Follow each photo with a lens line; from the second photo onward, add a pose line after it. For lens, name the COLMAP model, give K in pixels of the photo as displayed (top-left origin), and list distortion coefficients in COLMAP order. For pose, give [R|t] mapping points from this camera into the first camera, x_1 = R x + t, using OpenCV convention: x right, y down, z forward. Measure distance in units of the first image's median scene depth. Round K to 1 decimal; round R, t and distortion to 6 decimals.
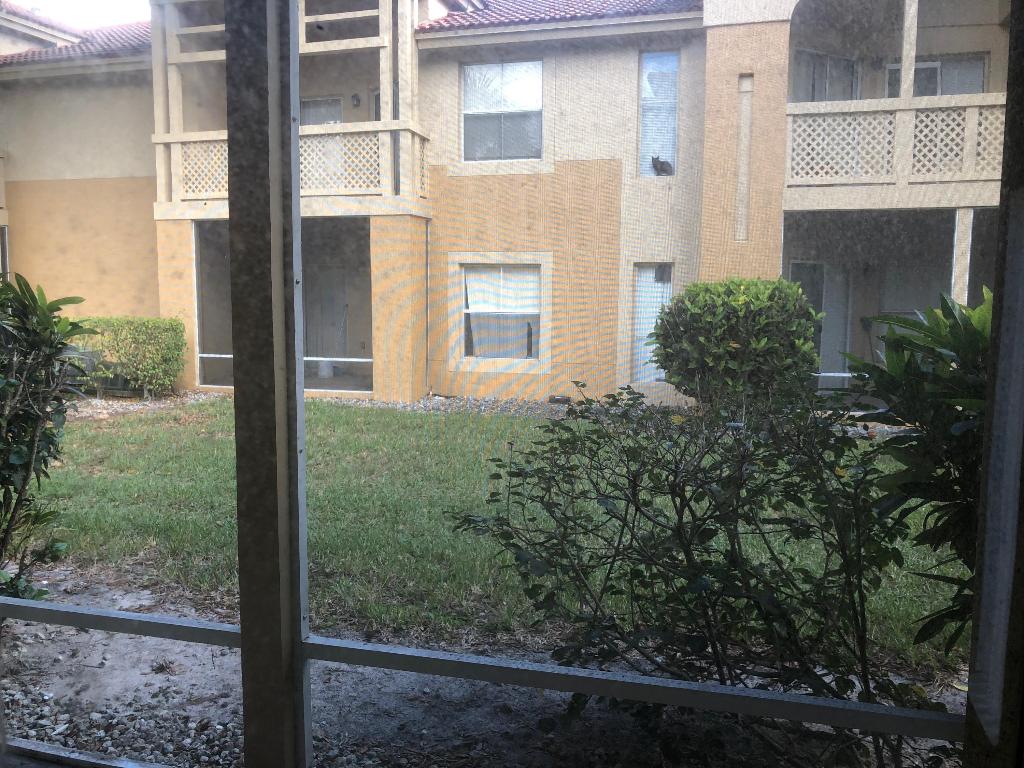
lens RADIAL K [[854.3, 0, 511.8], [0, 854.3, 380.2], [0, 0, 1]] dist [0.033230, -0.016479]
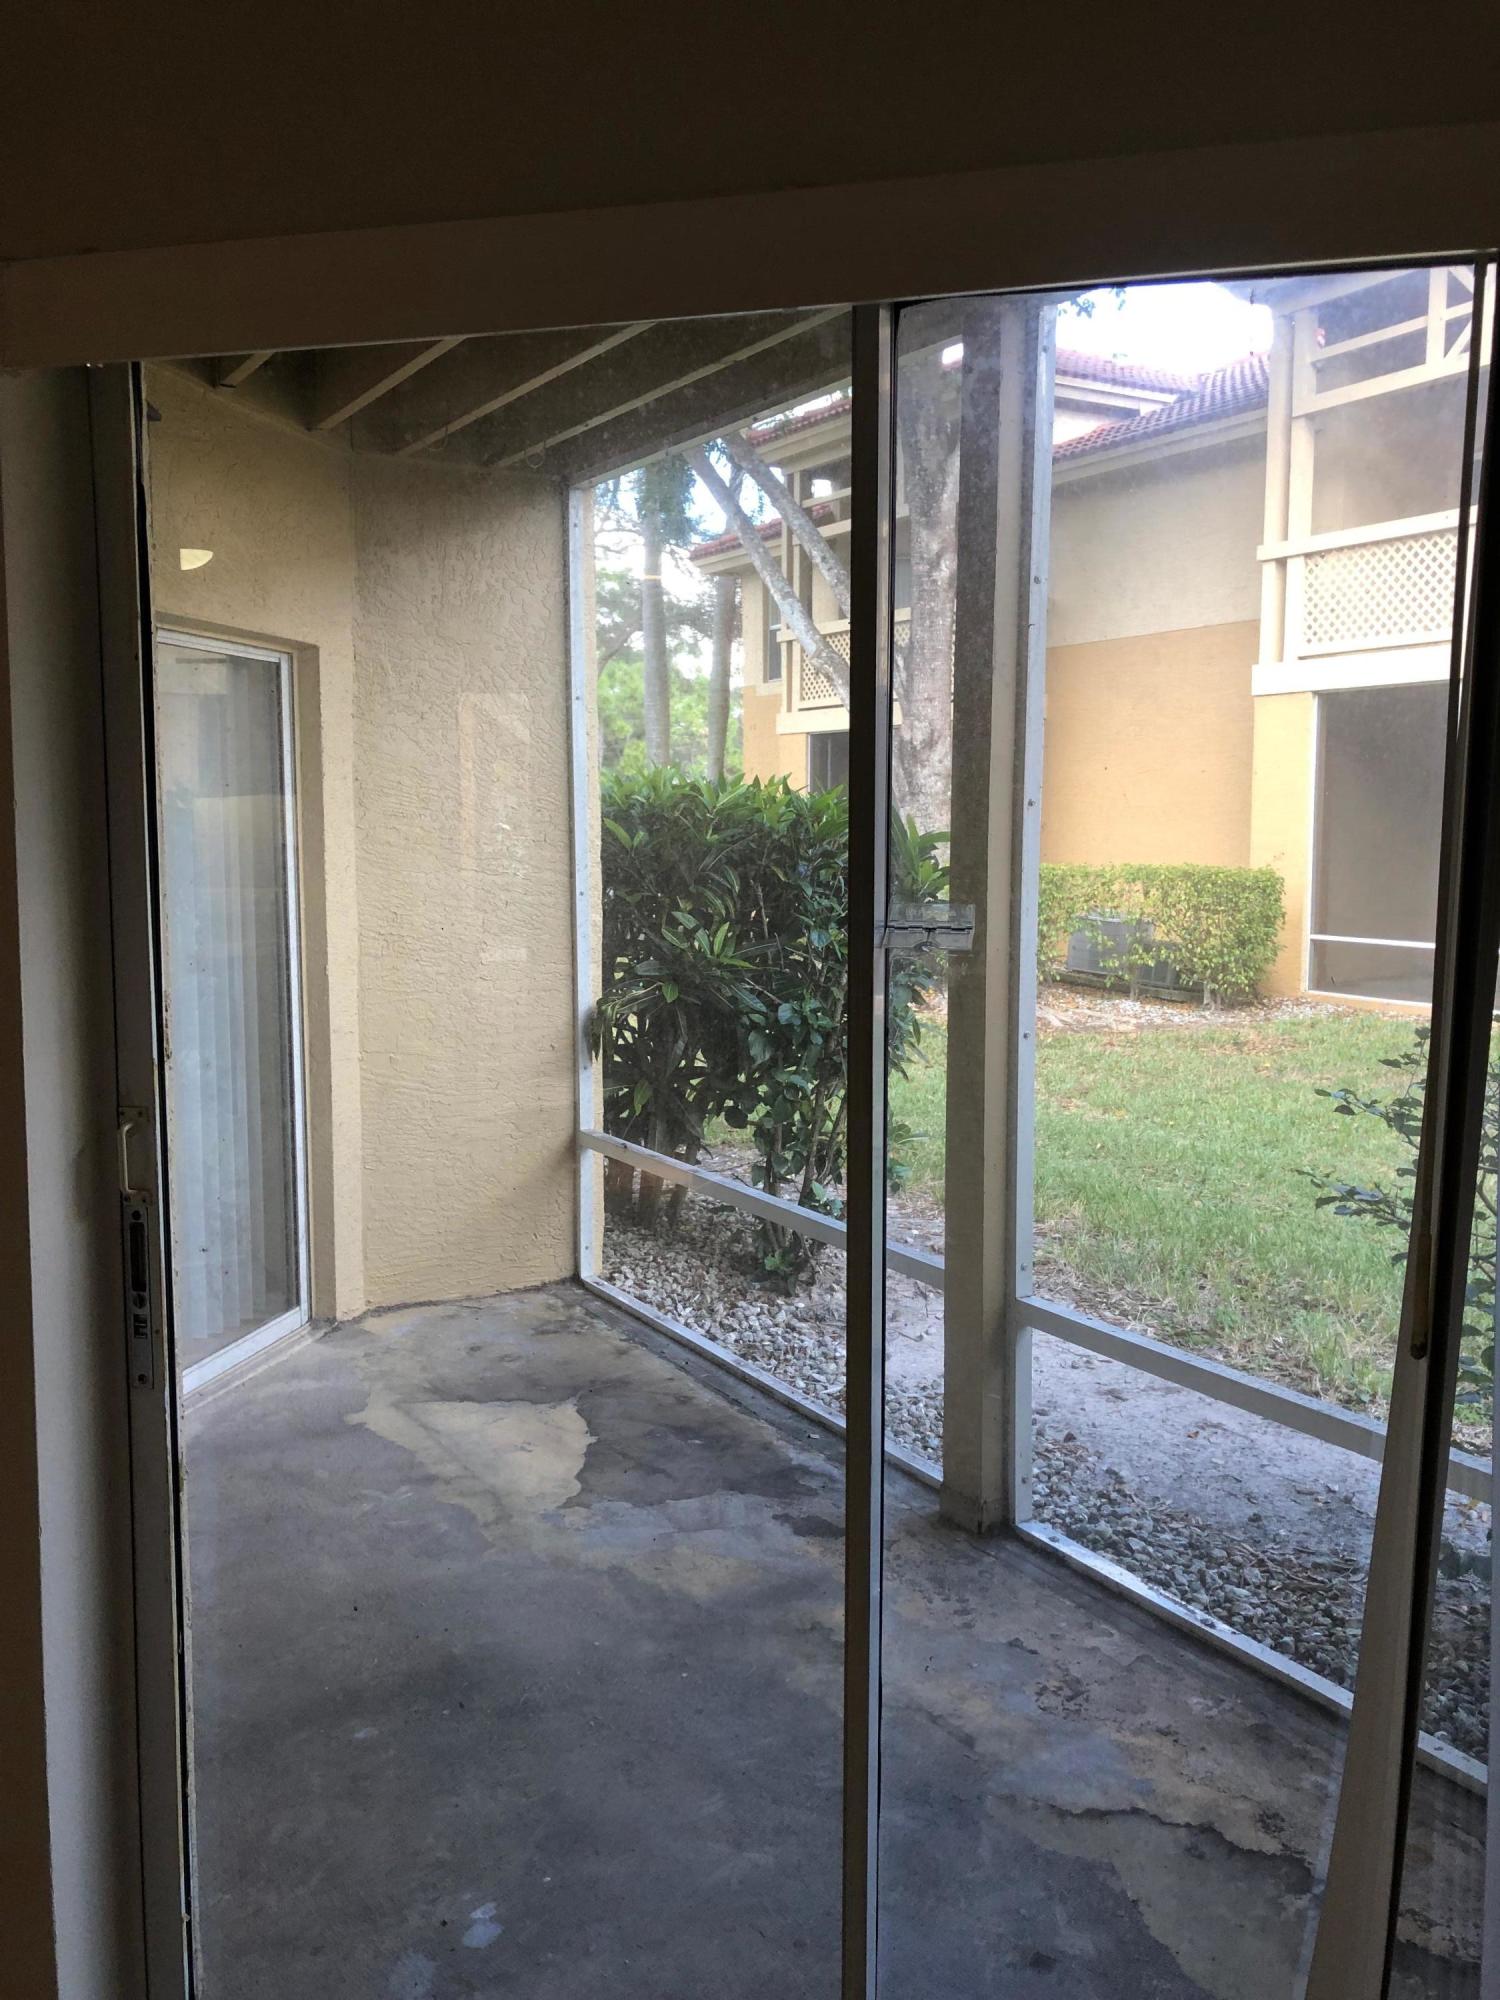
lens RADIAL K [[1654.2, 0, 750.0], [0, 1654.2, 1000.0], [0, 0, 1]] dist [0.076465, -0.137844]
pose [[0.736384, 0.070318, -0.672900, 0.101330], [-0.068293, 0.997230, 0.029474, 0.005234], [0.673108, 0.024250, 0.739146, -0.038359]]
